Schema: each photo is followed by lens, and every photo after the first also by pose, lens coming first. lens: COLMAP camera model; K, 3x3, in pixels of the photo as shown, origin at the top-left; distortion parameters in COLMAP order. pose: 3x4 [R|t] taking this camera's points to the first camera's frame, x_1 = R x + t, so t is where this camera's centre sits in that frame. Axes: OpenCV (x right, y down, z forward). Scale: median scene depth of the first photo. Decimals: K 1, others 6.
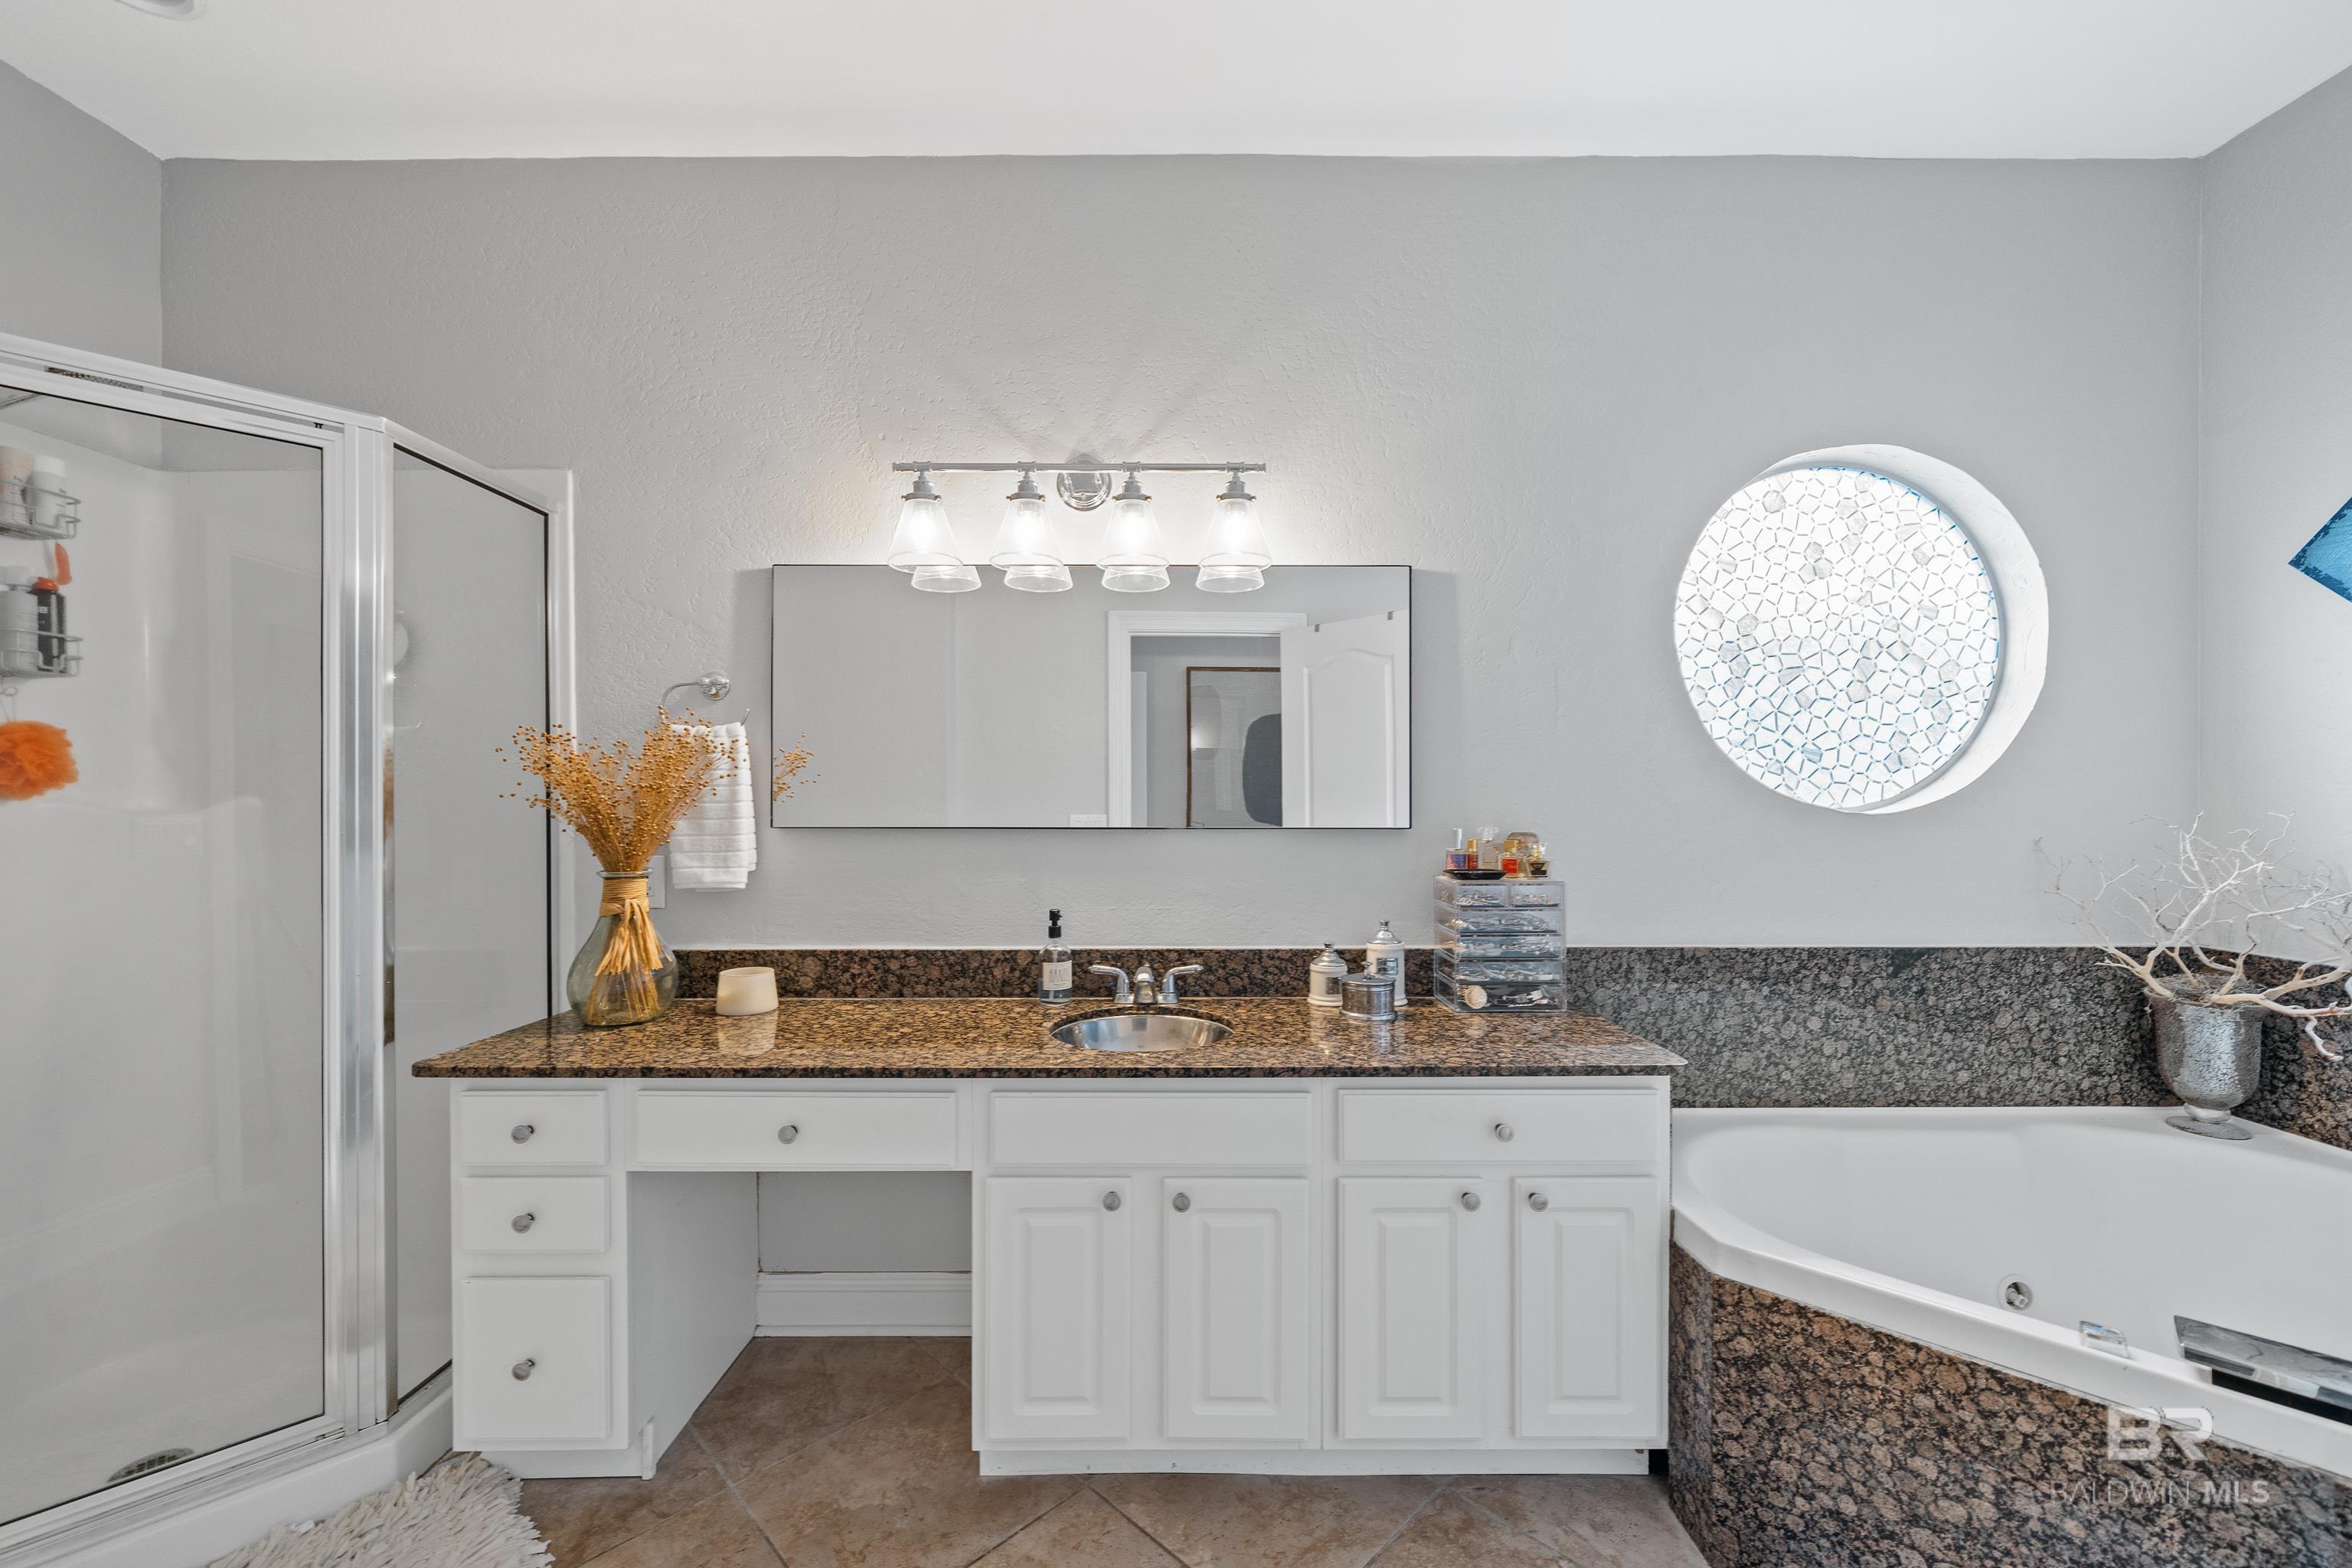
lens RADIAL K [[919.5, 0, 1170.5], [0, 919.5, 799.1], [0, 0, 1]] dist [-0.002042, -0.000136]
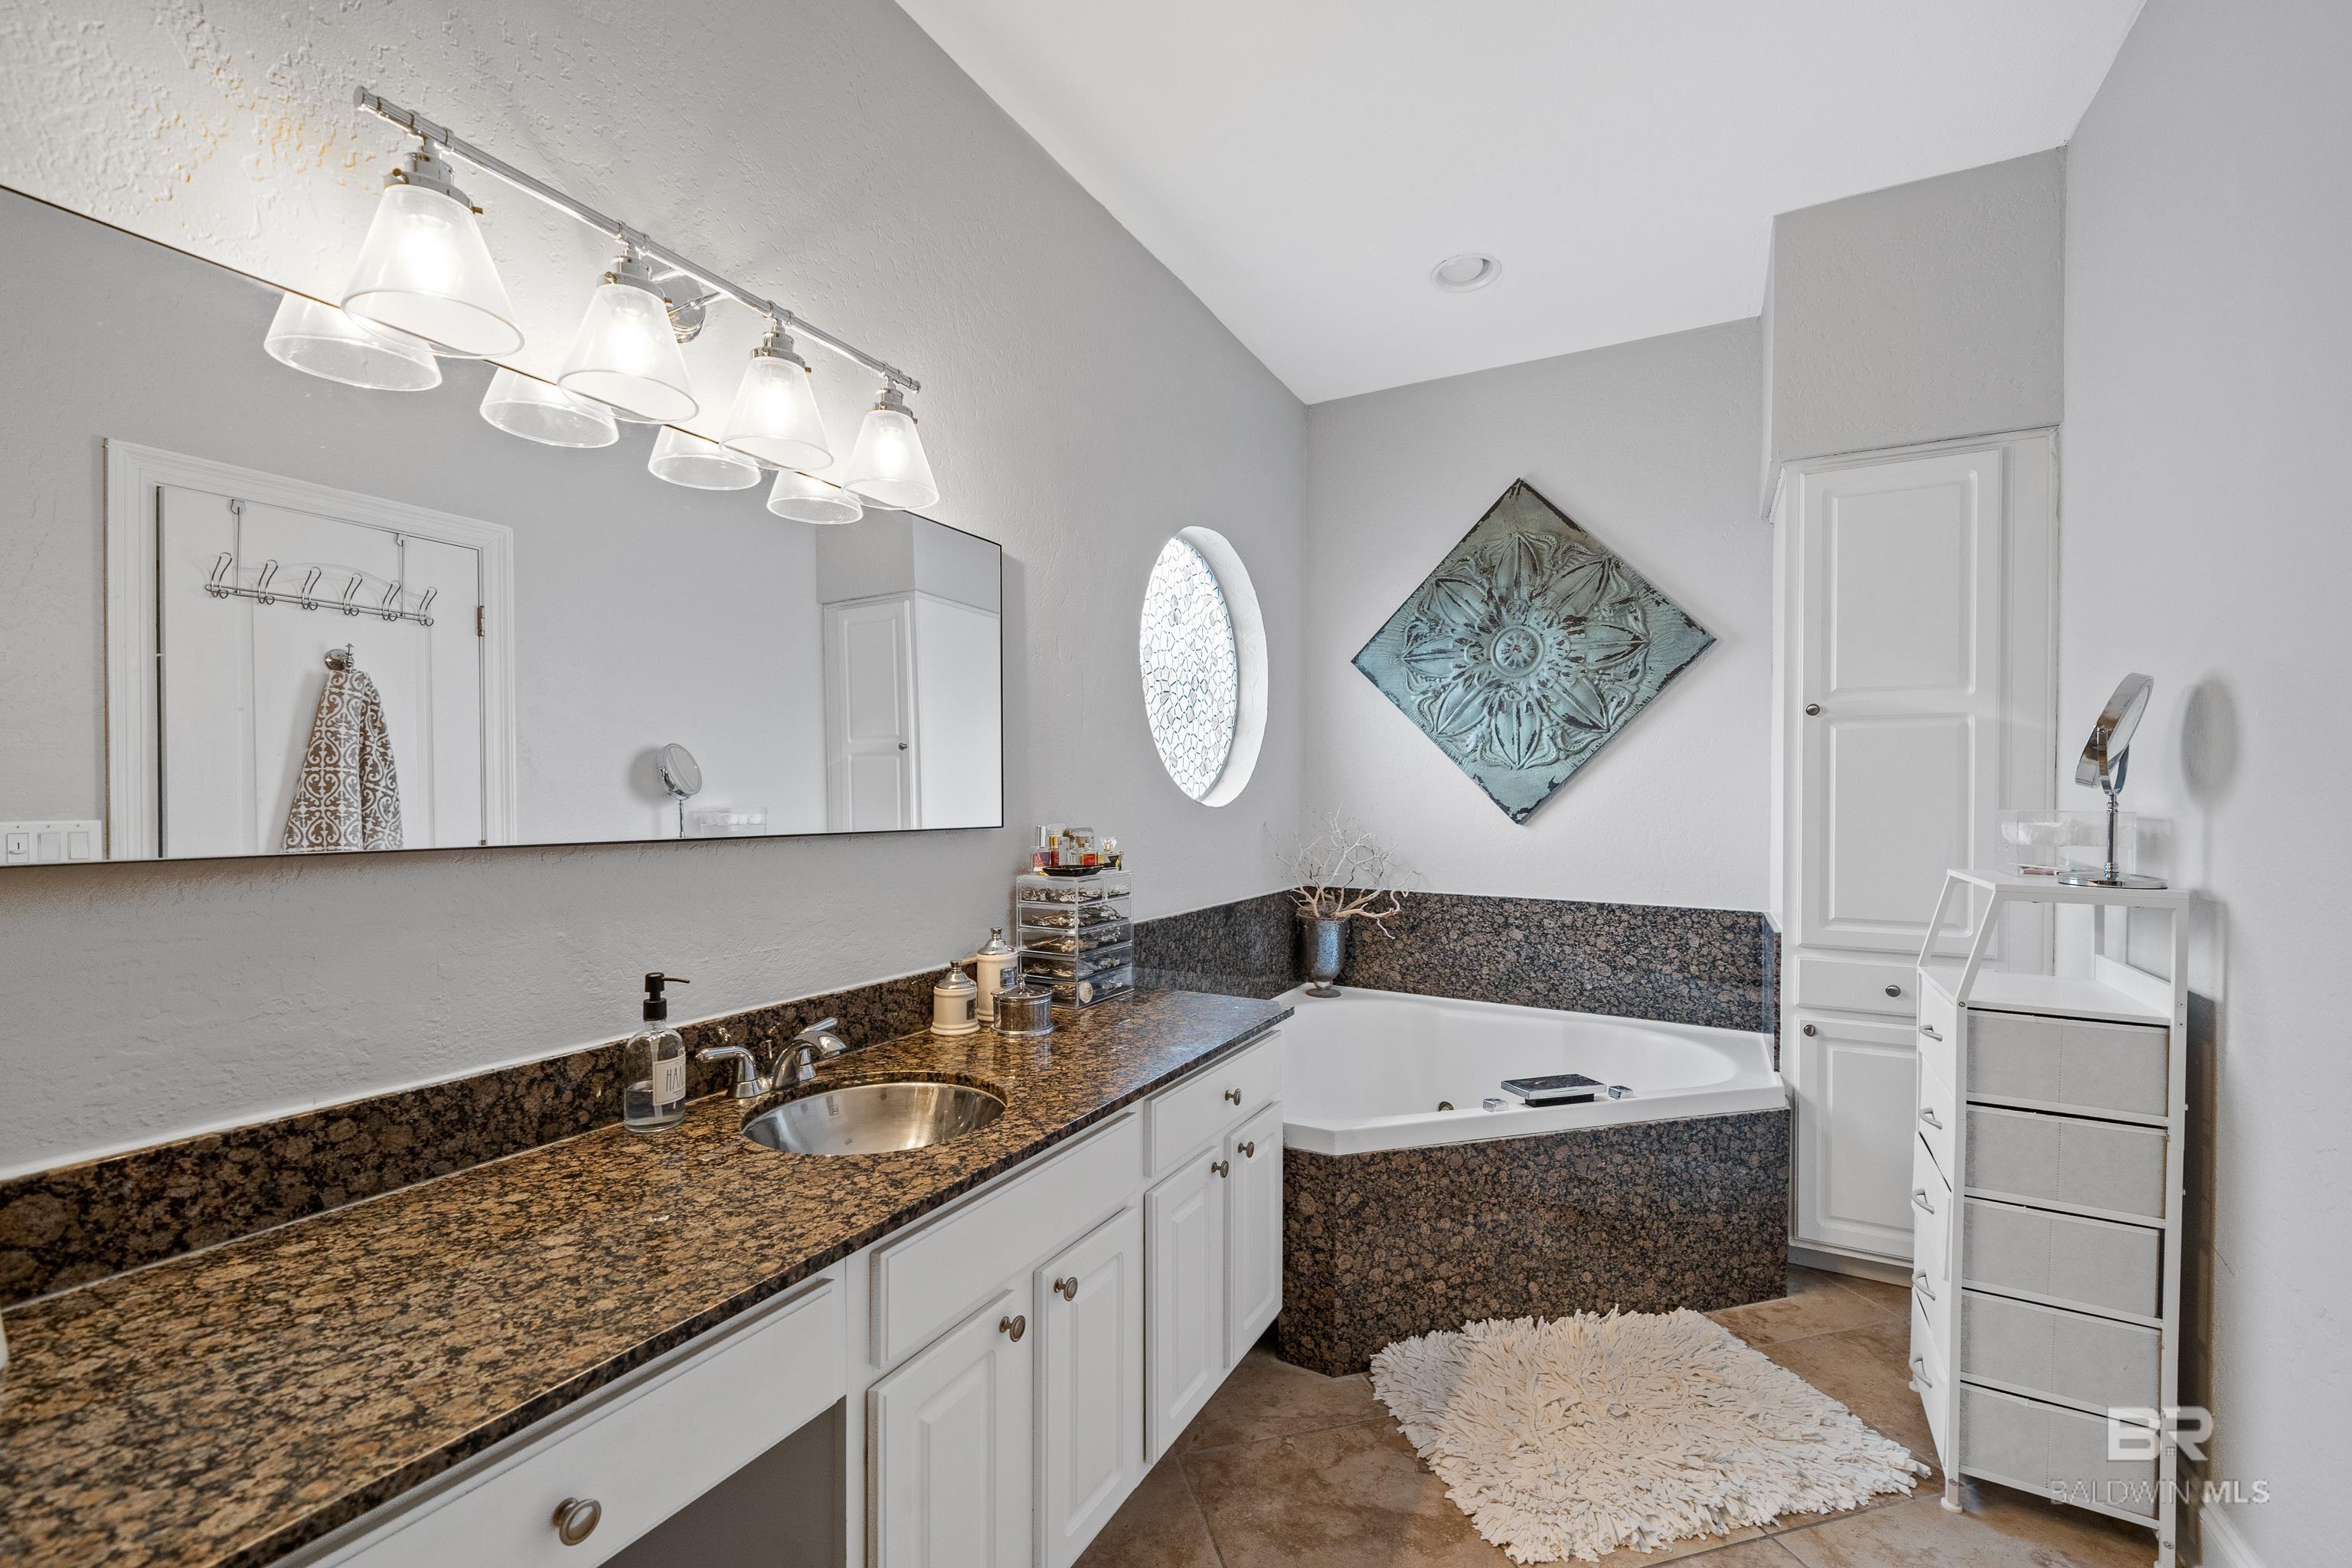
lens RADIAL K [[966.5, 0, 1172.7], [0, 966.5, 798.5], [0, 0, 1]] dist [-0.000644, -0.000621]
pose [[0.481914, -0.001787, 0.876217, -0.529296], [-0.004506, 0.999980, 0.004517, -0.002103], [-0.876207, -0.006125, 0.481896, 0.383809]]
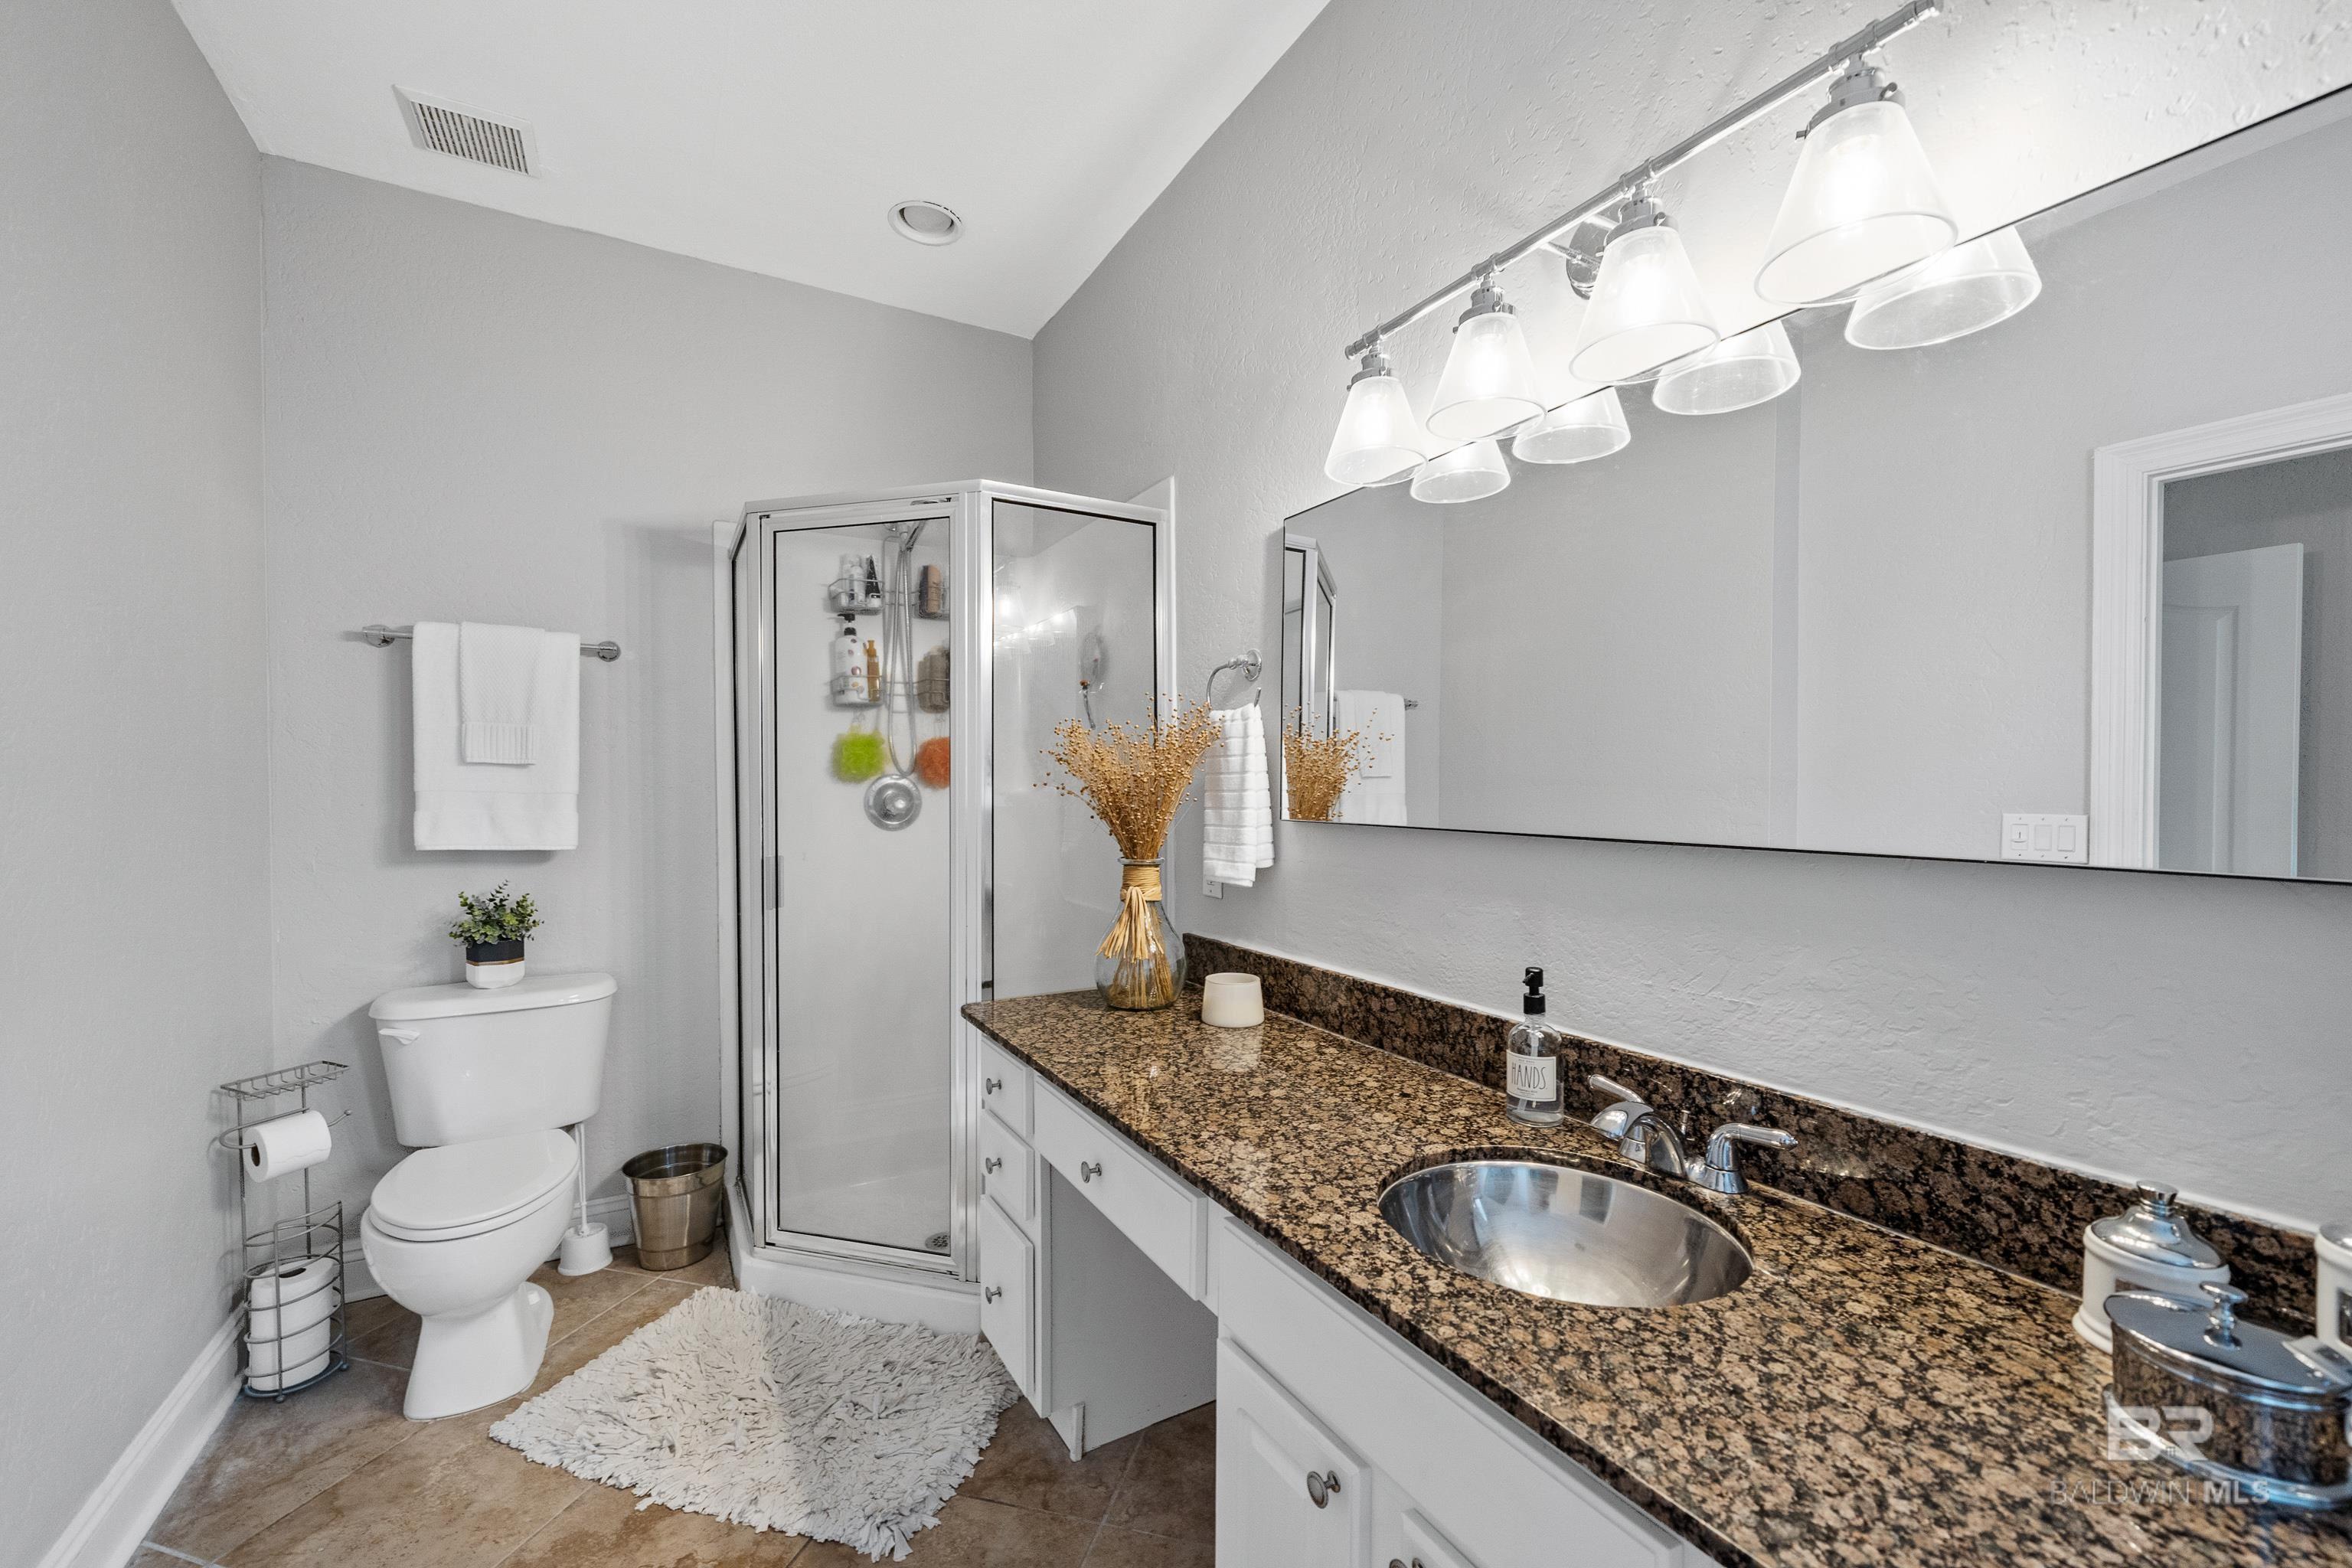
lens RADIAL K [[933.7, 0, 1180.7], [0, 933.7, 796.3], [0, 0, 1]] dist [0.000705, 0.000092]
pose [[0.503228, 0.012377, -0.864065, 0.297144], [-0.001236, 0.999907, 0.013603, -0.003724], [0.864153, -0.005778, 0.503197, 0.480189]]
